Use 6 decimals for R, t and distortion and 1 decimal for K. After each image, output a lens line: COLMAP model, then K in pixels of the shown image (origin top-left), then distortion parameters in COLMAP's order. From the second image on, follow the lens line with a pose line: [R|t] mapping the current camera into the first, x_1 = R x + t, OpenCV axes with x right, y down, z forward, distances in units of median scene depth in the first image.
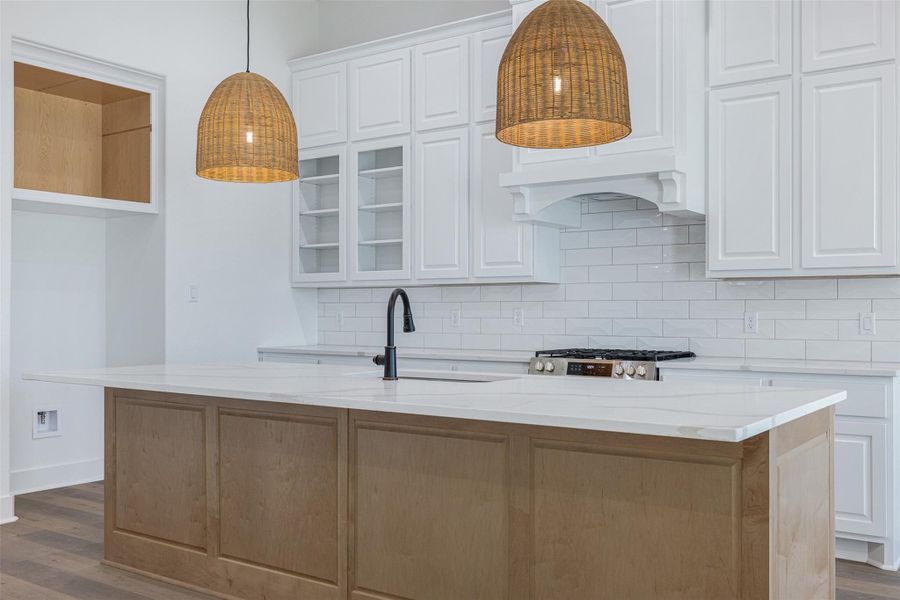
lens RADIAL K [[865.2, 0, 450.2], [0, 865.2, 304.4], [0, 0, 1]] dist [0.006329, 0.012407]
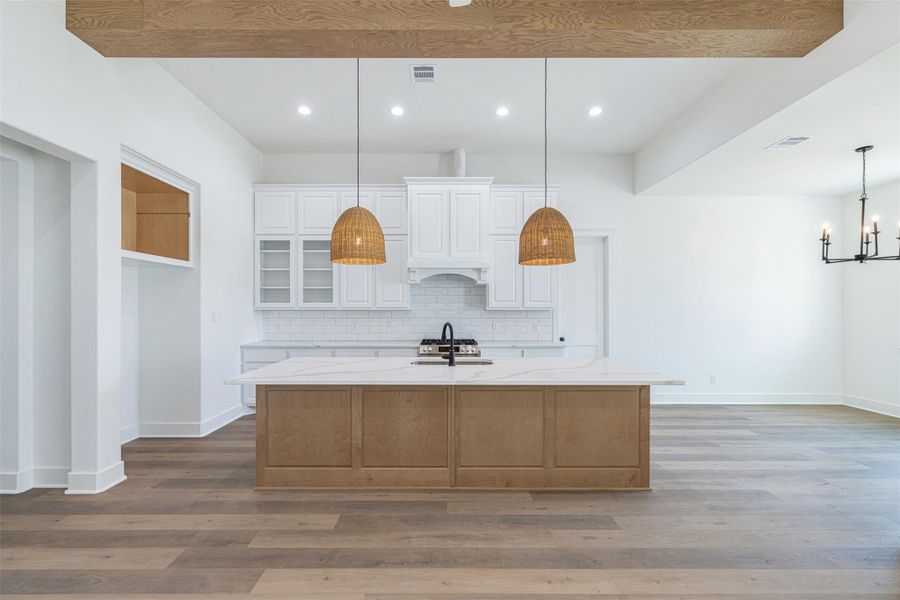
lens RADIAL K [[381.4, 0, 443.2], [0, 381.4, 306.9], [0, 0, 1]] dist [0.002130, 0.000033]
pose [[0.815466, 0.000603, 0.578805, -0.494259], [-0.004173, 0.999980, 0.004838, -0.049295], [-0.578790, -0.006360, 0.815452, 0.190303]]
